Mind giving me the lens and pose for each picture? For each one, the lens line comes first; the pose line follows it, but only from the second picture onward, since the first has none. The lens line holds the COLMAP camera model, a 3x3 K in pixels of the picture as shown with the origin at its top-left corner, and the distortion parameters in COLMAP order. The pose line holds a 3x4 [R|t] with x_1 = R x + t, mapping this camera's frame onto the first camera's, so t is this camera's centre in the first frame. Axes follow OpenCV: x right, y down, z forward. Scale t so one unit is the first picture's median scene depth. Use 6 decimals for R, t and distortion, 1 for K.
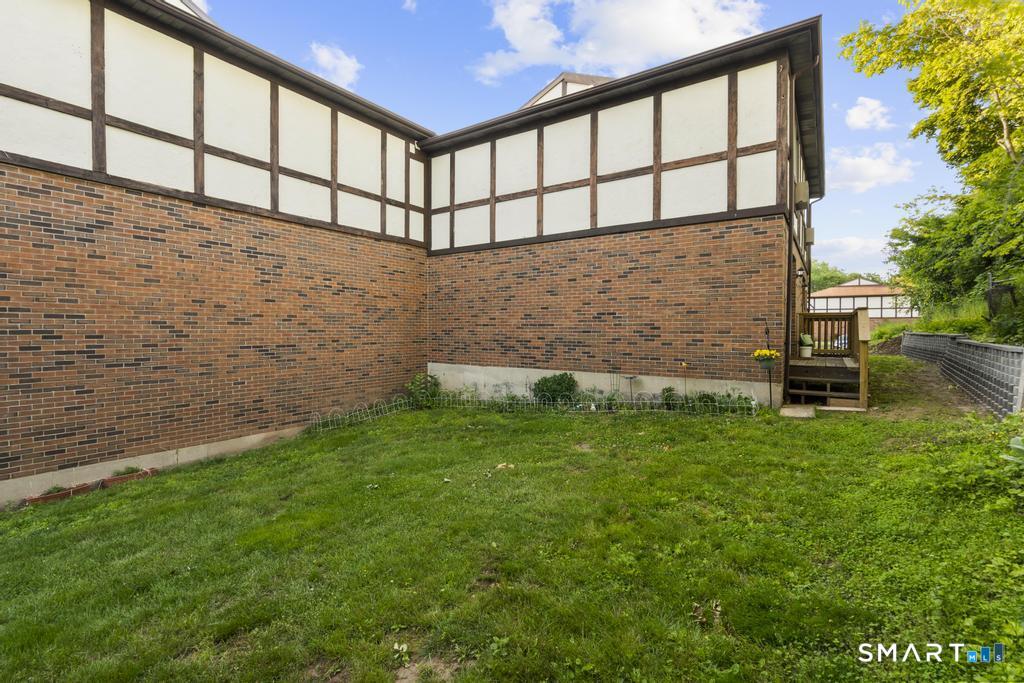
lens RADIAL K [[464.2, 0, 511.9], [0, 464.2, 335.9], [0, 0, 1]] dist [-0.002548, 0.000620]
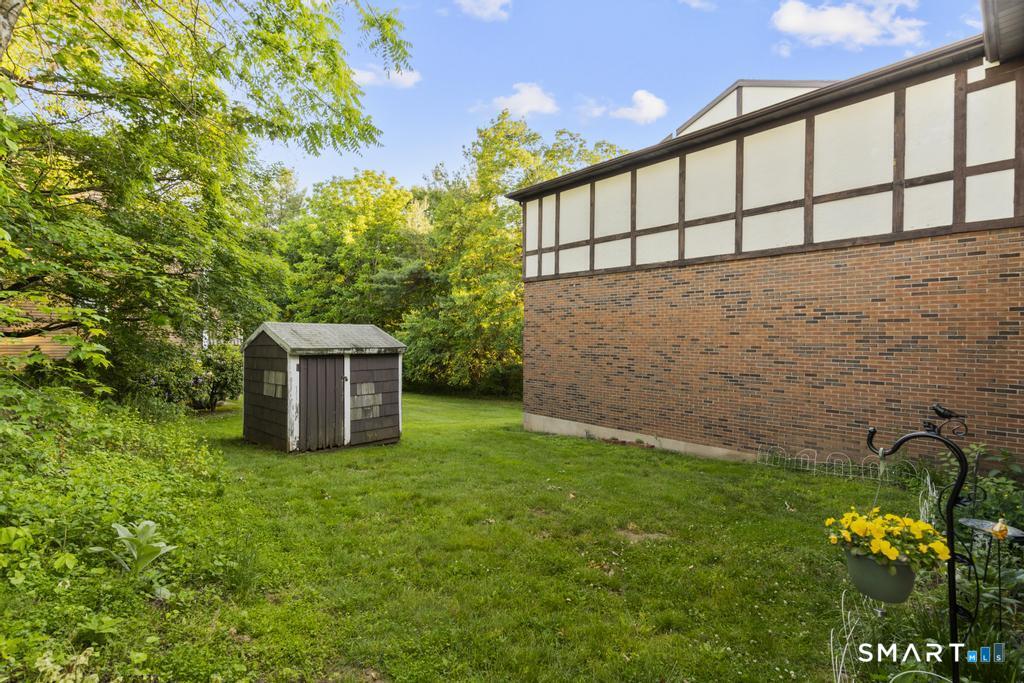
lens RADIAL K [[464.2, 0, 512.4], [0, 464.2, 340.9], [0, 0, 1]] dist [-0.002548, 0.000620]
pose [[-0.227890, 0.000704, -0.973687, 0.701379], [-0.025391, 0.999655, 0.006666, -0.052079], [0.973356, 0.026242, -0.227794, 0.736502]]
